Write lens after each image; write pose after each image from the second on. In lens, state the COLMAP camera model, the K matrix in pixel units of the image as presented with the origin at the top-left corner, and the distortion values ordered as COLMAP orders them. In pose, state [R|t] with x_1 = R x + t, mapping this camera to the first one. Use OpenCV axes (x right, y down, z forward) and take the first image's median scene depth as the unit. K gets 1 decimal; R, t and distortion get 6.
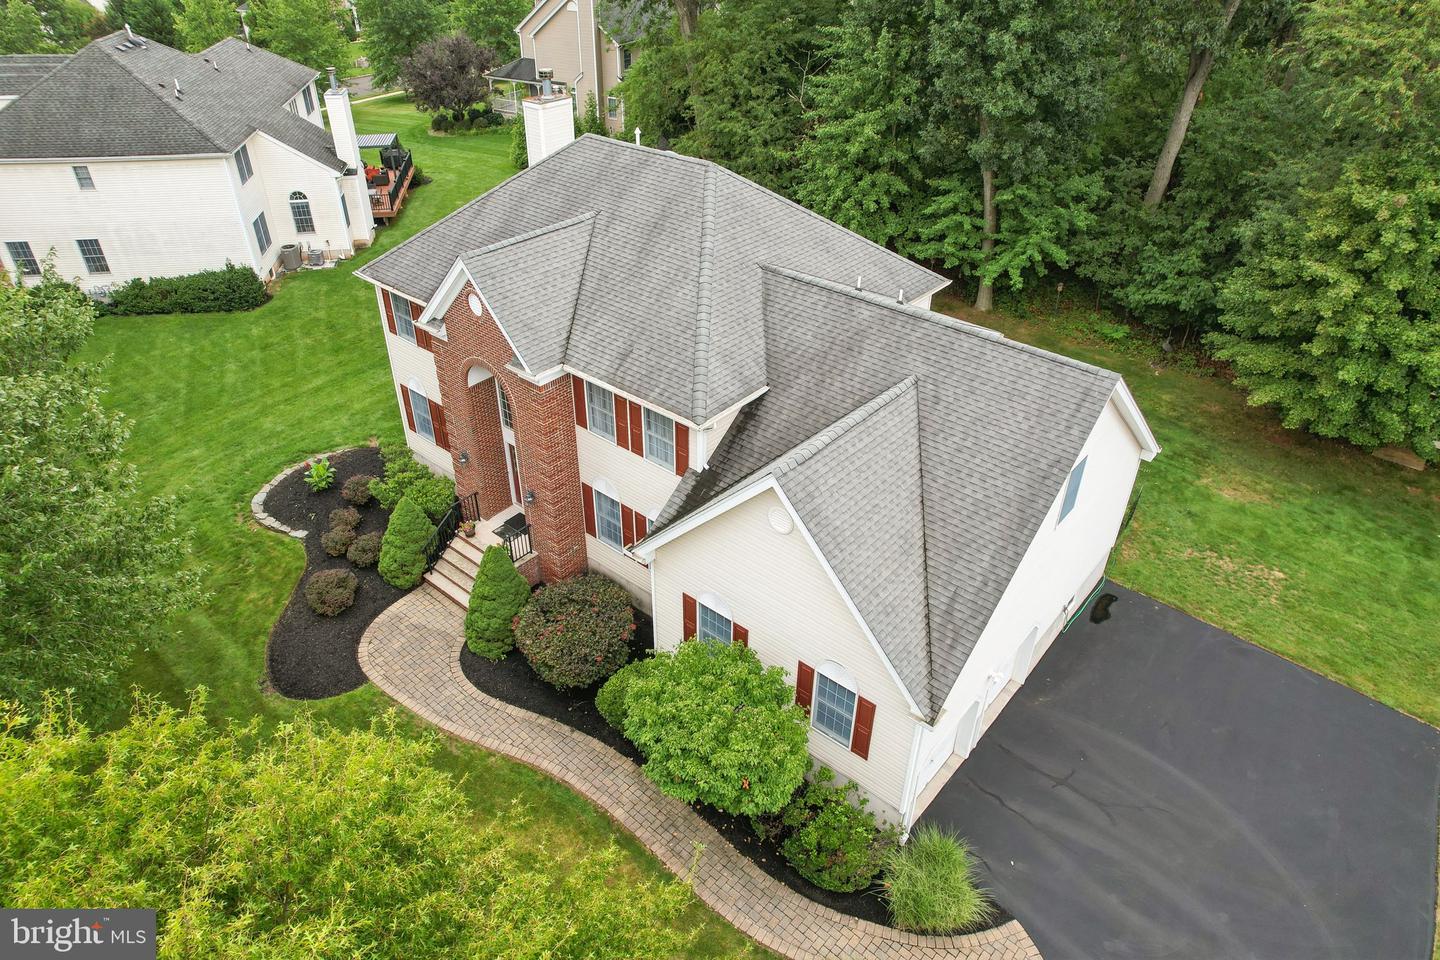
lens RADIAL K [[921.3, 0, 722.0], [0, 921.3, 477.1], [0, 0, 1]] dist [-0.082061, 0.071256]
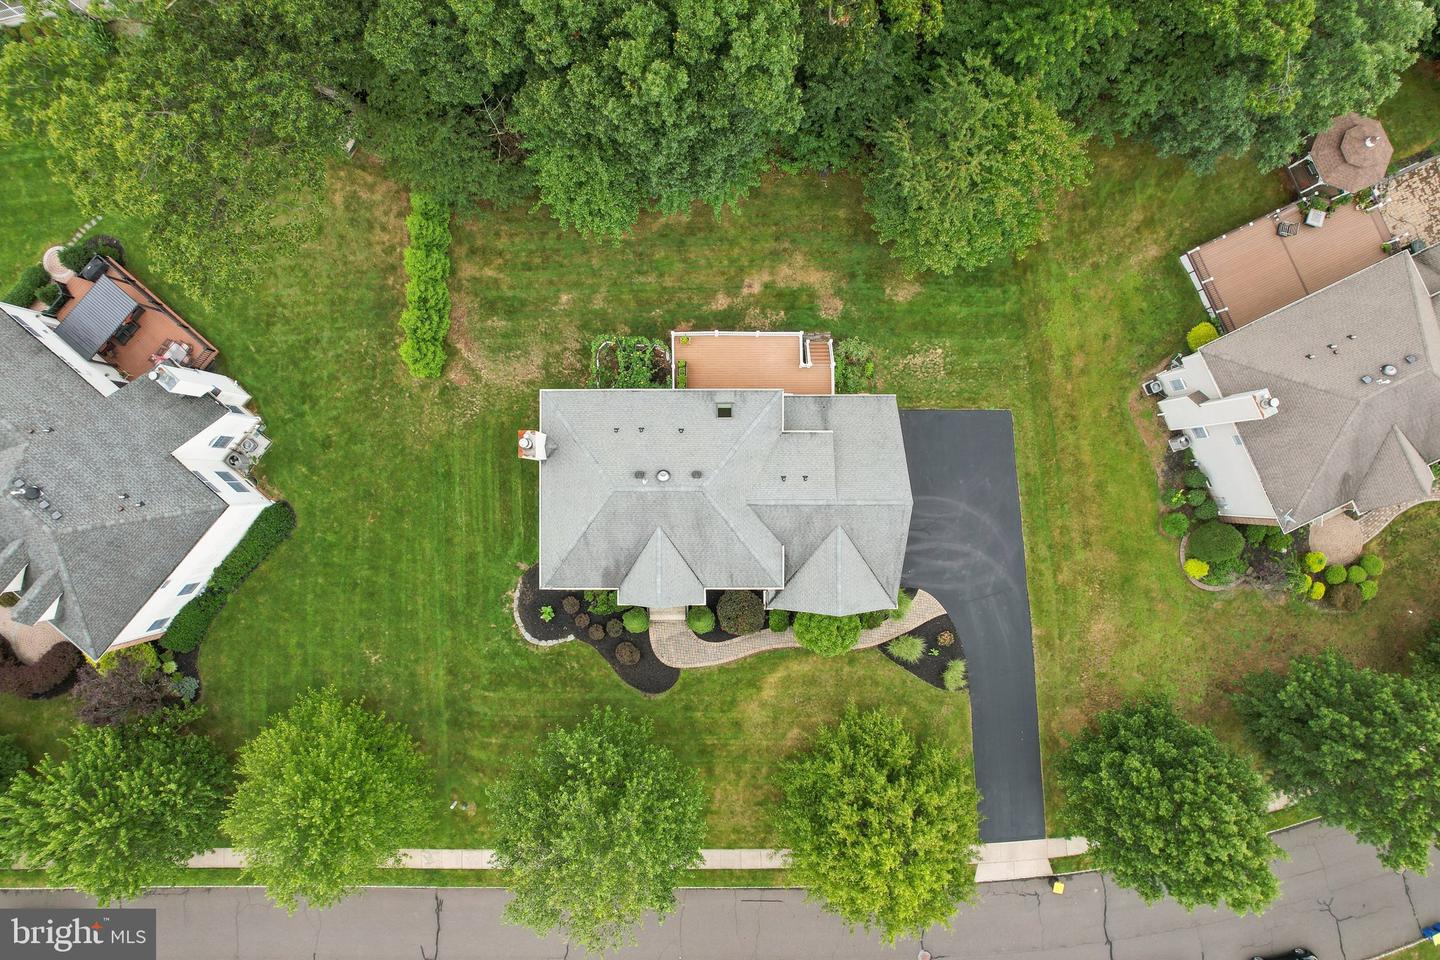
lens RADIAL K [[921.3, 0, 719.1], [0, 921.3, 483.3], [0, 0, 1]] dist [-0.082061, 0.071256]
pose [[0.763181, -0.646181, -0.002235, 0.025848], [0.363986, 0.427029, 0.827744, -1.799654], [-0.533919, -0.632532, 0.561101, -0.136328]]
